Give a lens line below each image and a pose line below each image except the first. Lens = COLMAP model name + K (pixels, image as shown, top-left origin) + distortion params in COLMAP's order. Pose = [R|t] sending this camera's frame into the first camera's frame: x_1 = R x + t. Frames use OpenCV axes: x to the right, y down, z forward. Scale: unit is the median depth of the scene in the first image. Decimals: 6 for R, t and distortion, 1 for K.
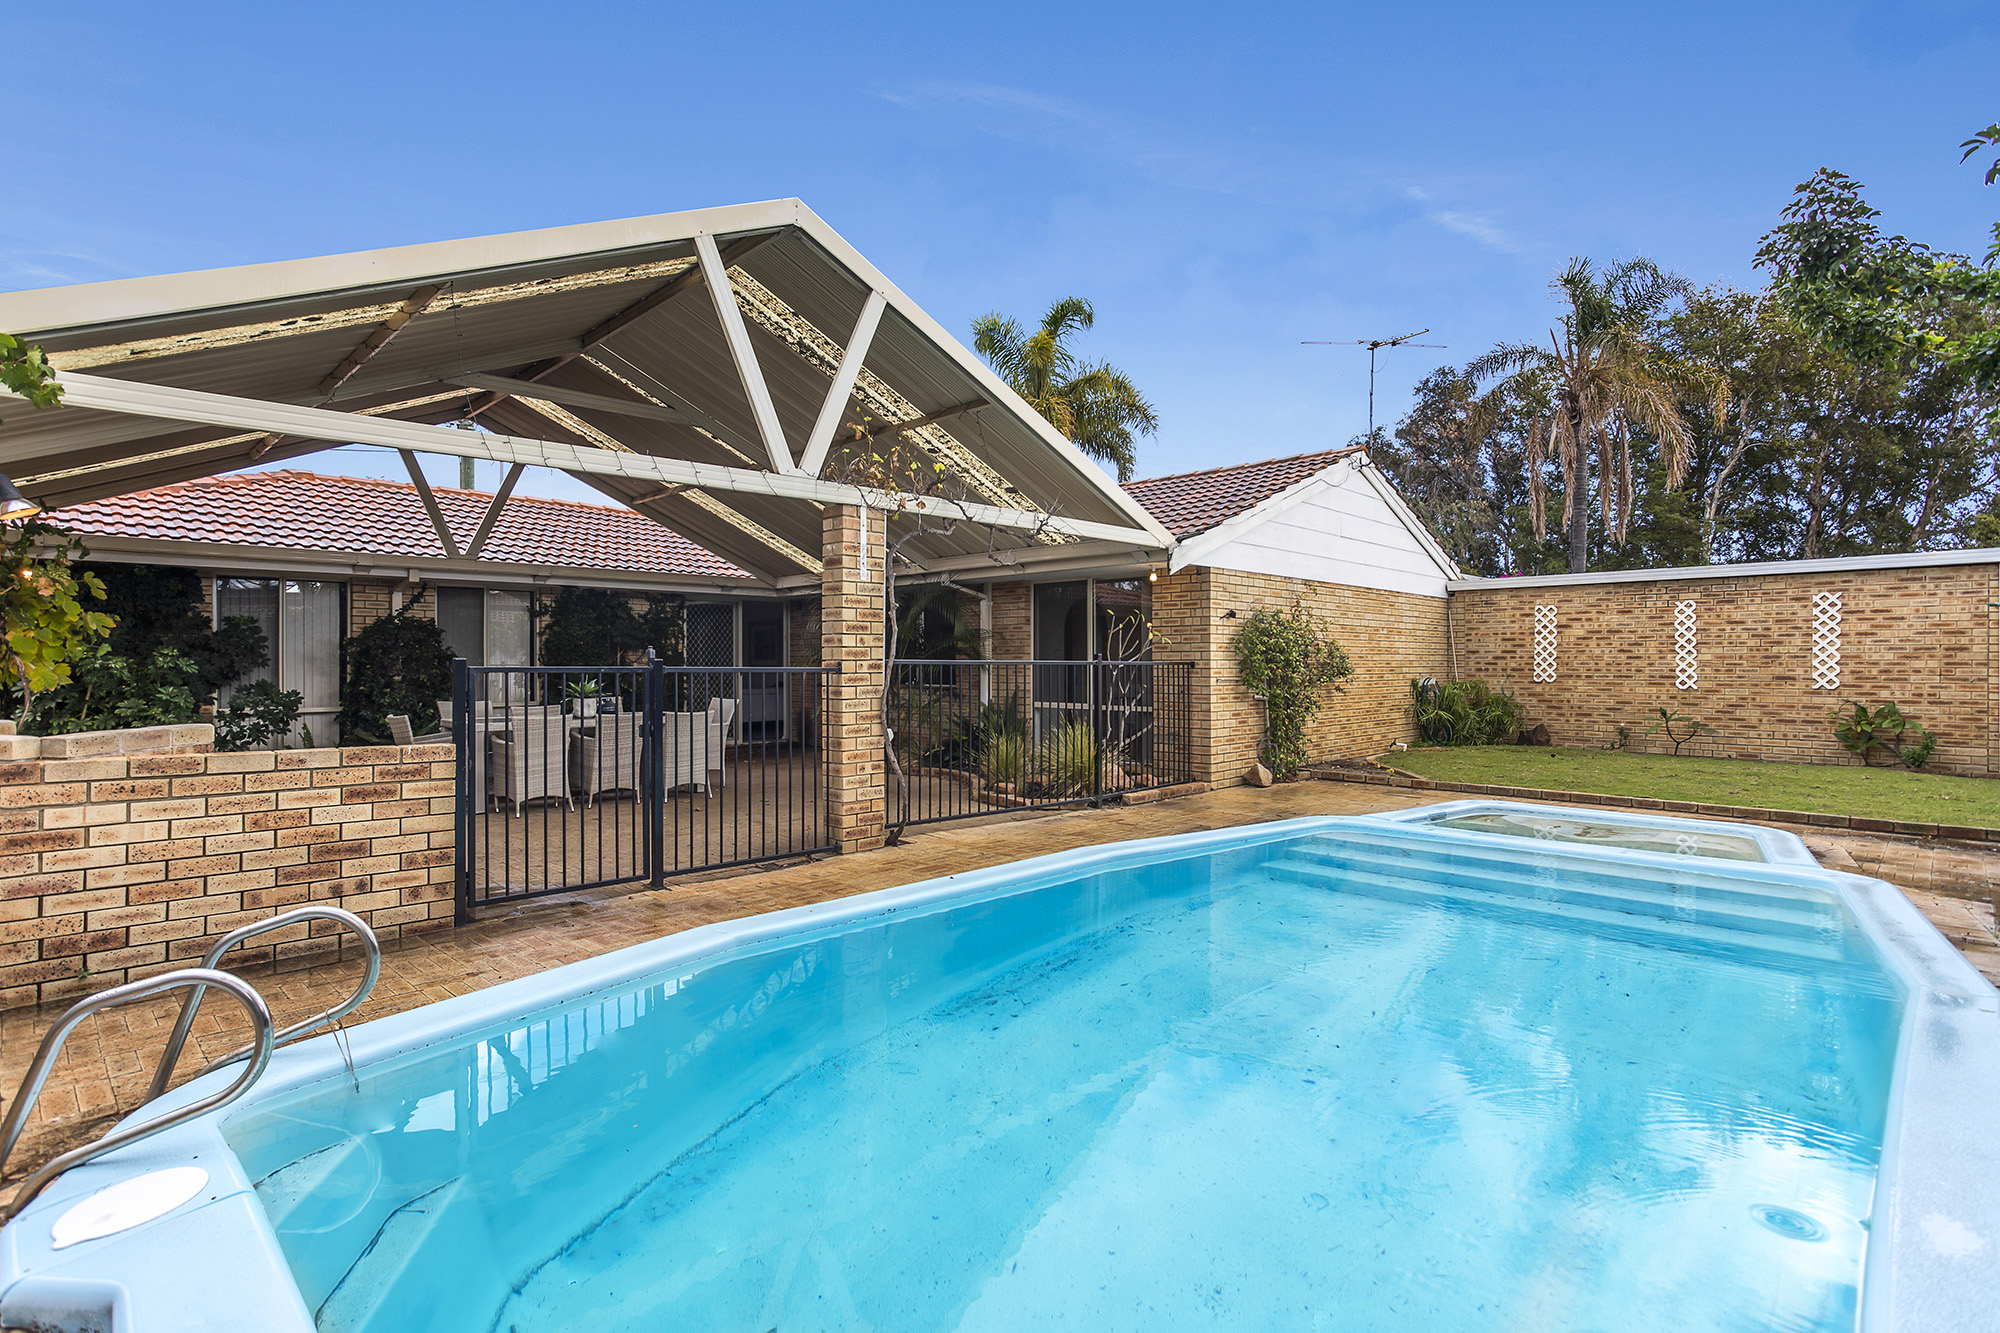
lens RADIAL K [[978.8, 0, 1003.6], [0, 978.8, 667.9], [0, 0, 1]] dist [-0.053465, 0.030898]
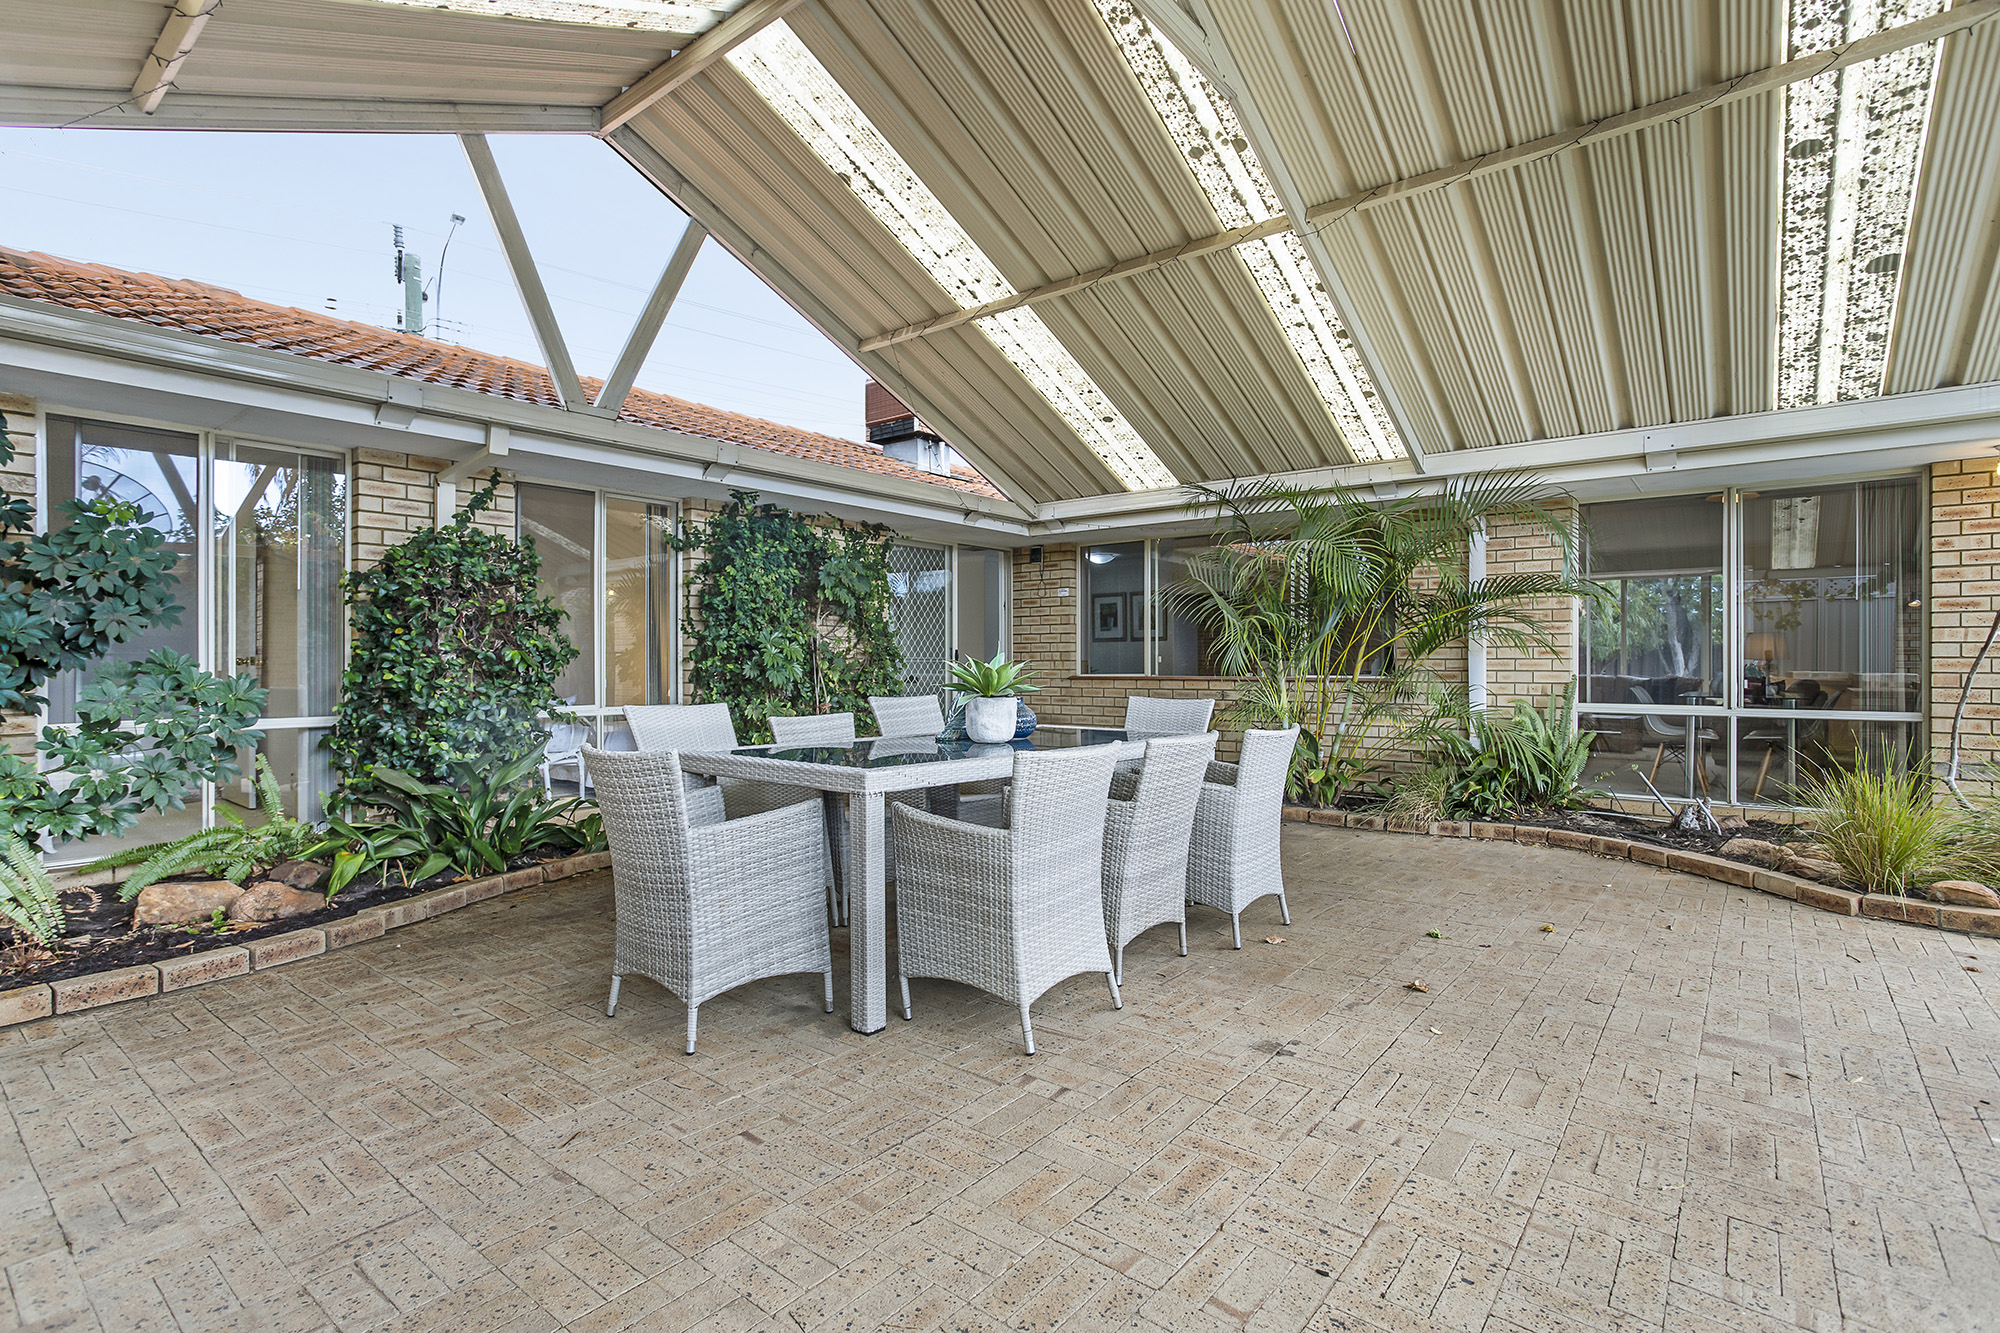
lens RADIAL K [[978.8, 0, 1003.6], [0, 978.8, 667.9], [0, 0, 1]] dist [-0.053465, 0.030898]
pose [[0.994423, 0.000762, 0.105464, -0.401884], [-0.000723, 1.000000, -0.000413, 0.016064], [-0.105464, 0.000335, 0.994423, 0.482646]]
